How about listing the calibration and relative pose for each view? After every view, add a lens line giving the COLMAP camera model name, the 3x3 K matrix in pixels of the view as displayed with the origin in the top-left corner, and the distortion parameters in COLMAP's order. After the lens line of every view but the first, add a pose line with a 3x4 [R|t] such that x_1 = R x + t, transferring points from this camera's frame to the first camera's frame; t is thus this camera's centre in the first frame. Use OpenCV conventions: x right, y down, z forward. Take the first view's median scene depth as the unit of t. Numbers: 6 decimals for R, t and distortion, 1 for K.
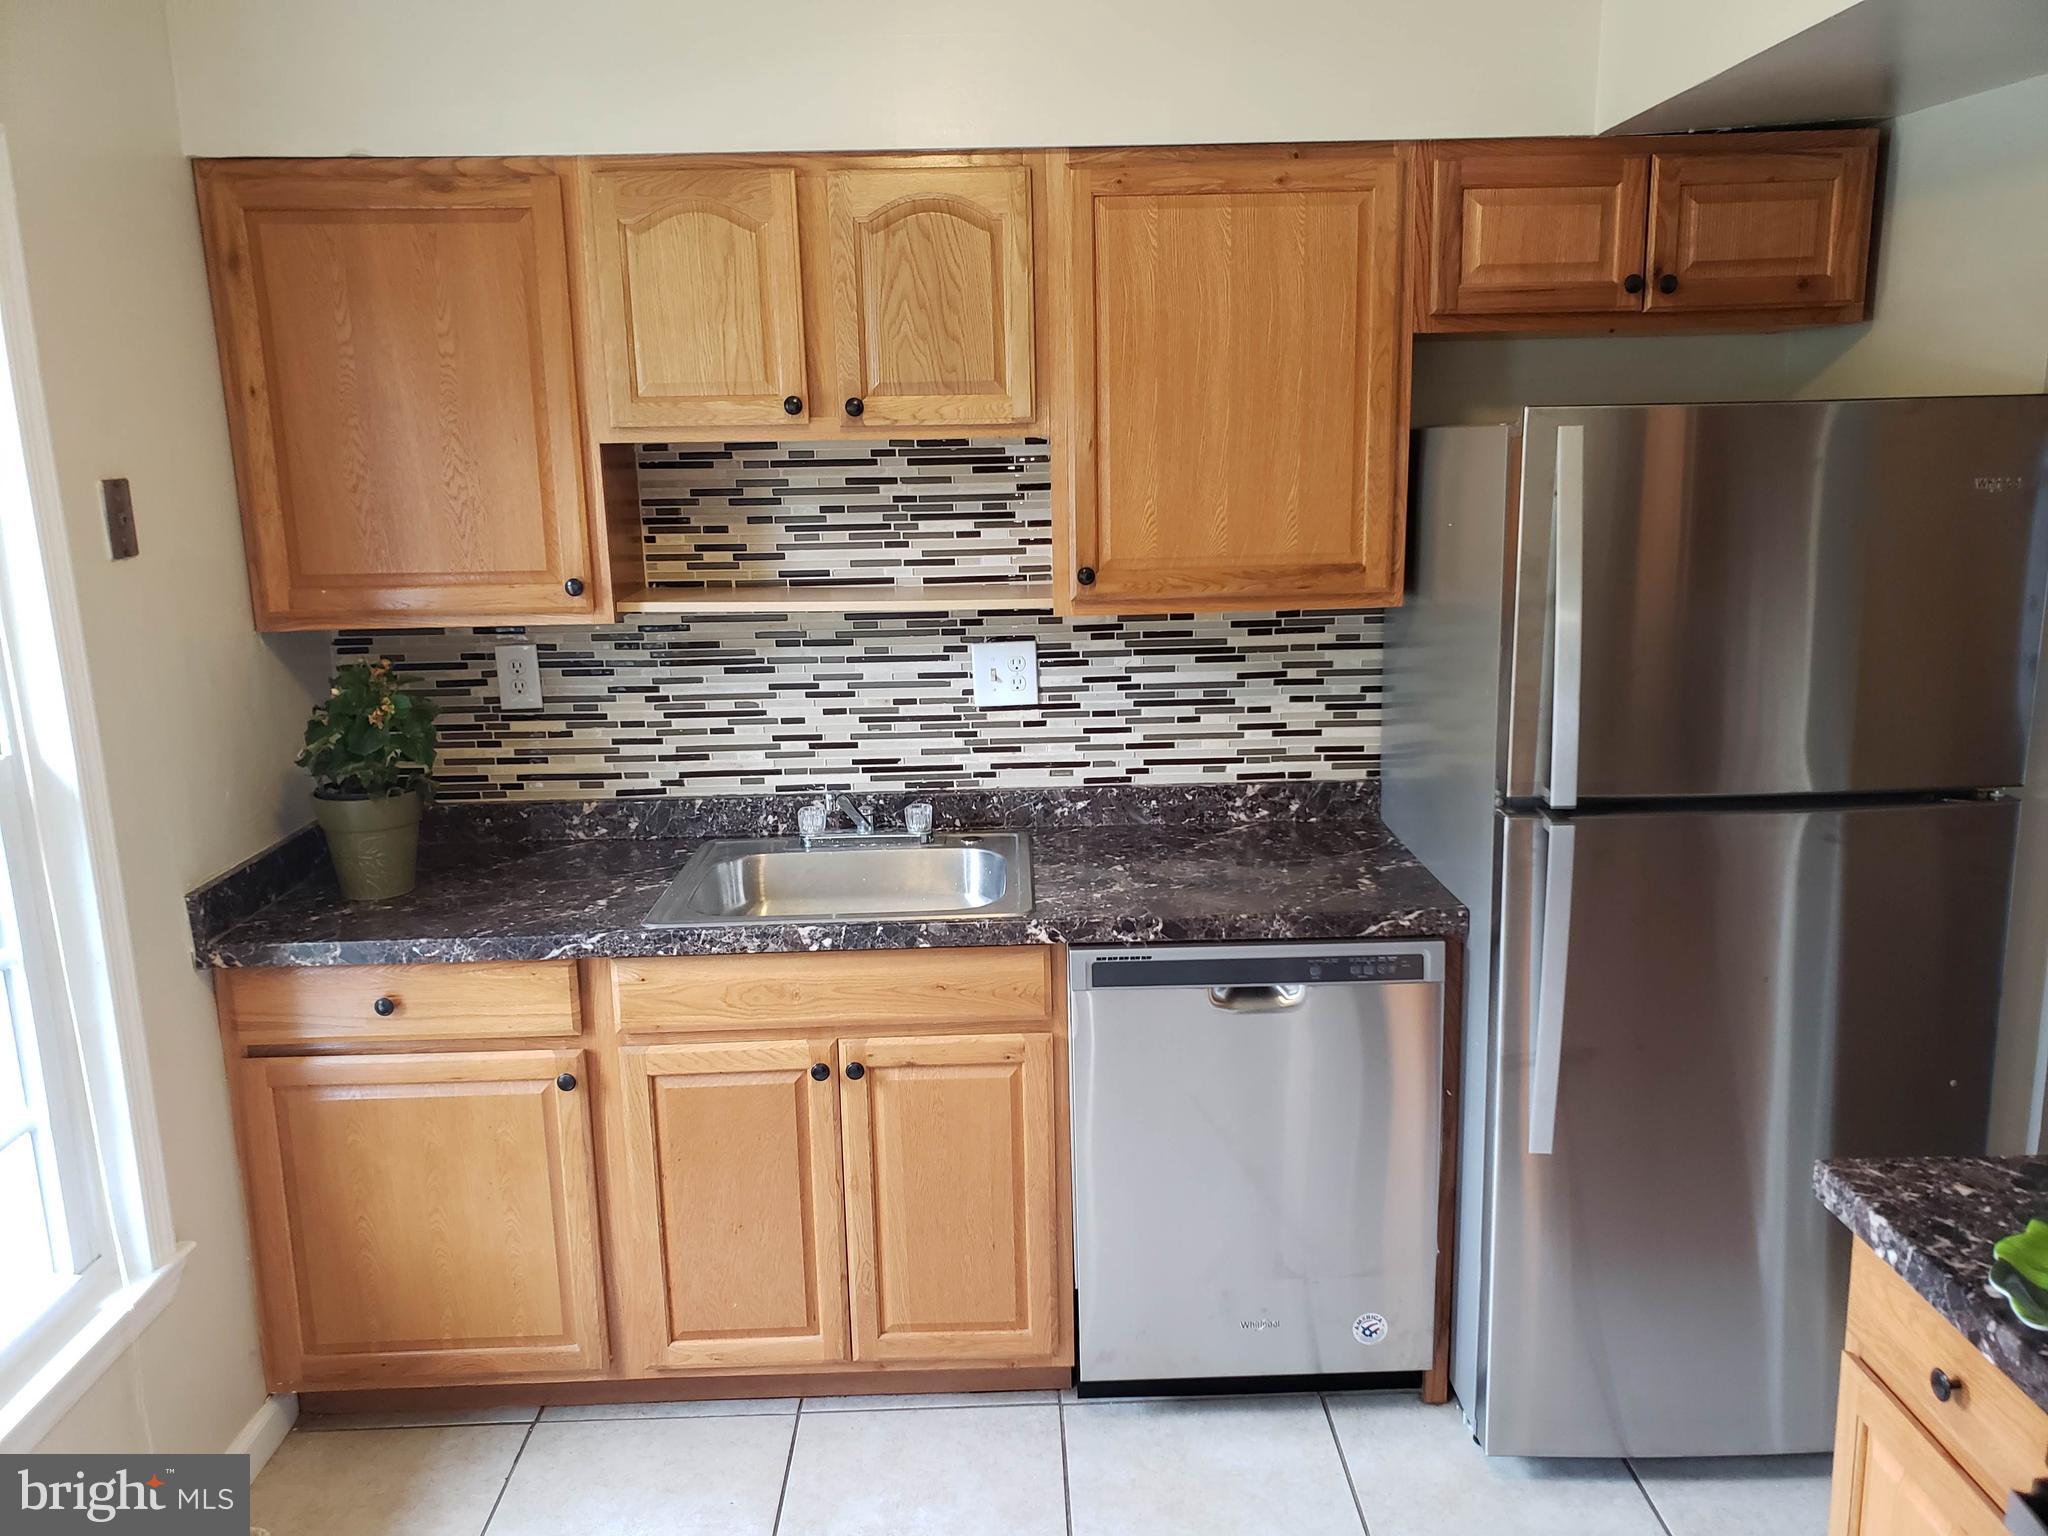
lens RADIAL K [[1563.0, 0, 1077.4], [0, 1563.0, 796.4], [0, 0, 1]] dist [0.133957, -0.209756]
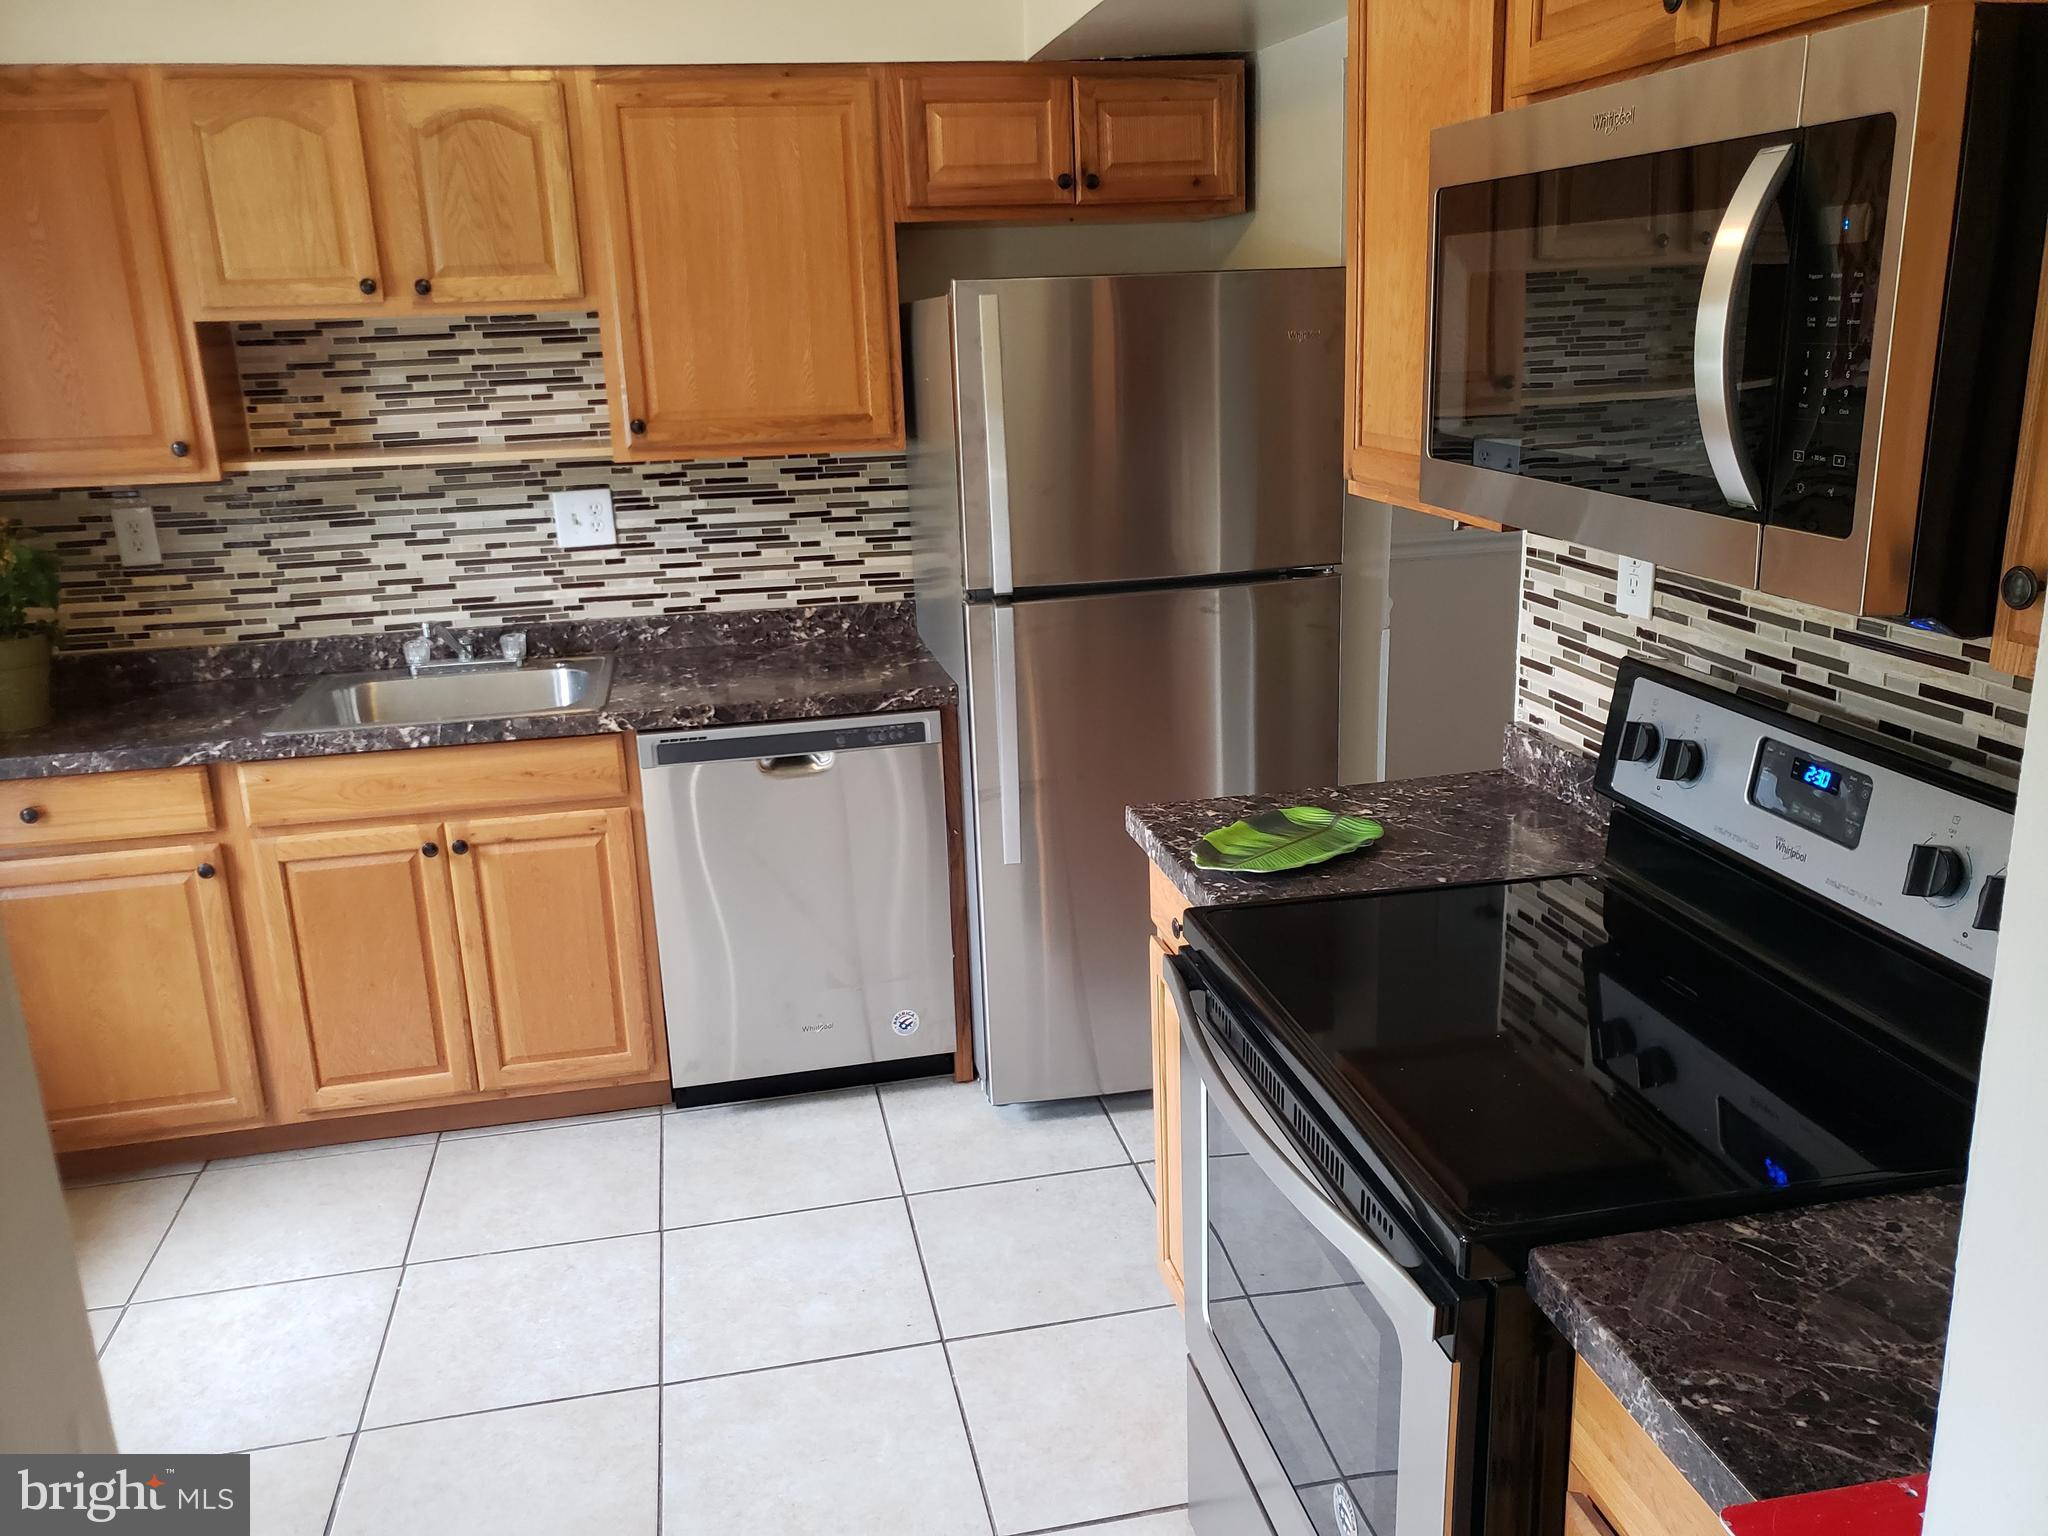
lens RADIAL K [[1593.0, 0, 1024.0], [0, 1593.0, 768.0], [0, 0, 1]] dist [0.040000, 0.006935]
pose [[0.988203, -0.058187, 0.141665, 0.100035], [0.052169, 0.997586, 0.045829, 0.071097], [-0.143990, -0.037898, 0.988853, -0.233797]]
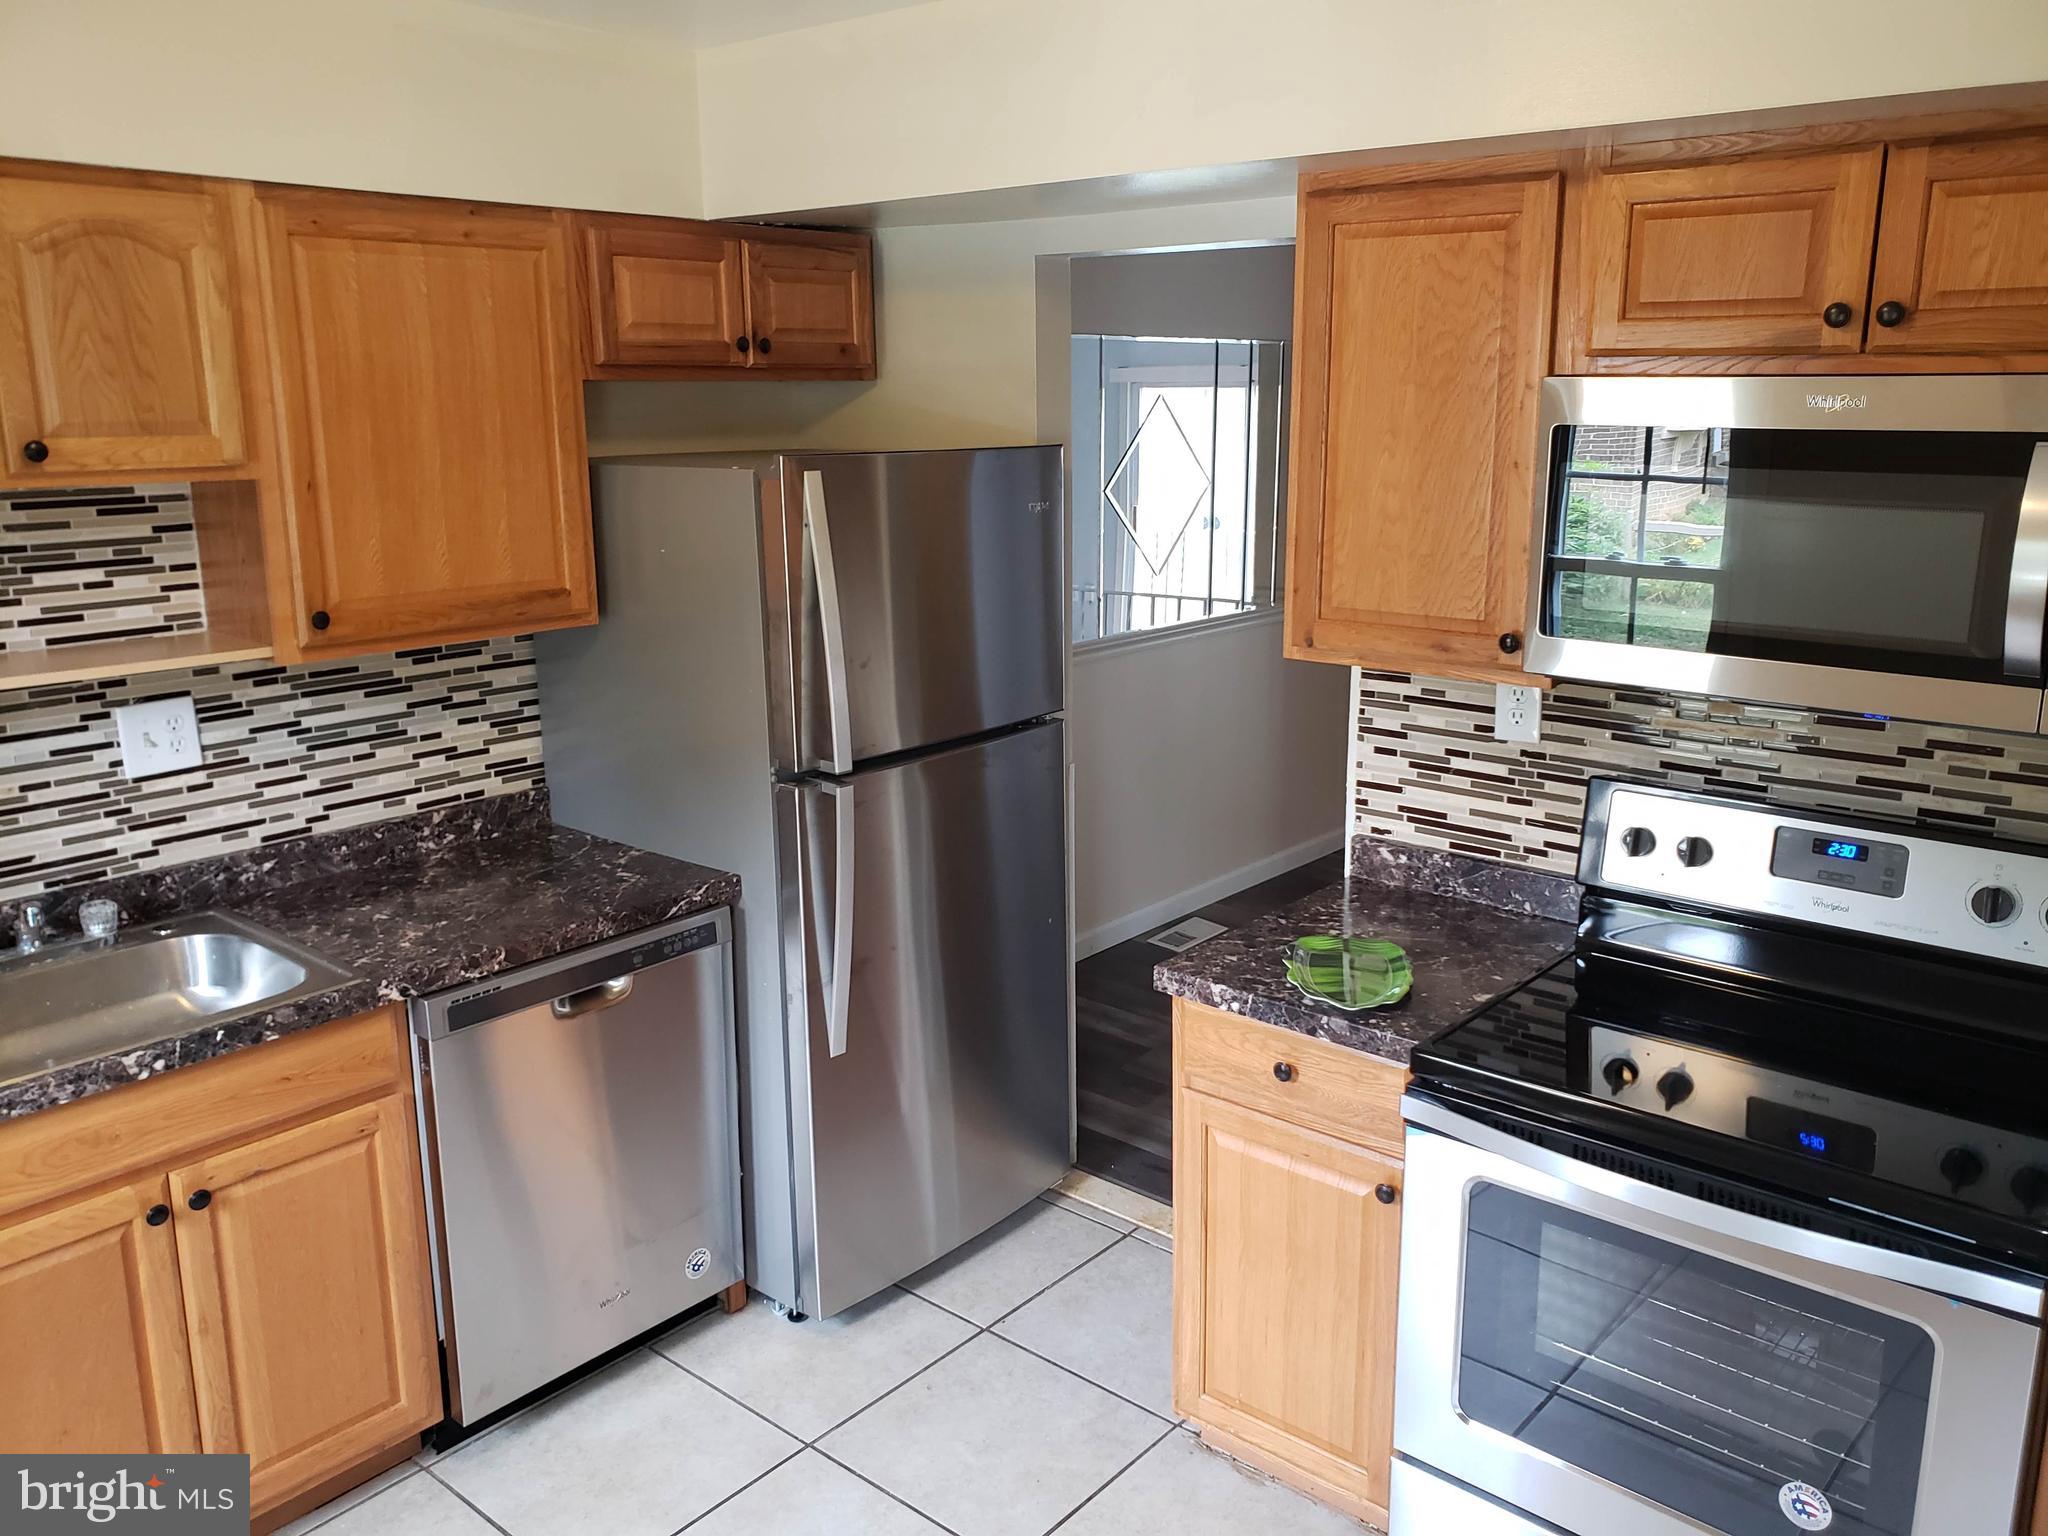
lens RADIAL K [[1606.7, 0, 1024.0], [0, 1606.7, 768.0], [0, 0, 1]] dist [0.049676, 0.000540]
pose [[0.682911, -0.157833, 0.713247, -0.387685], [0.161874, 0.984802, 0.062936, -0.041677], [-0.712341, 0.072477, 0.698081, 0.009176]]
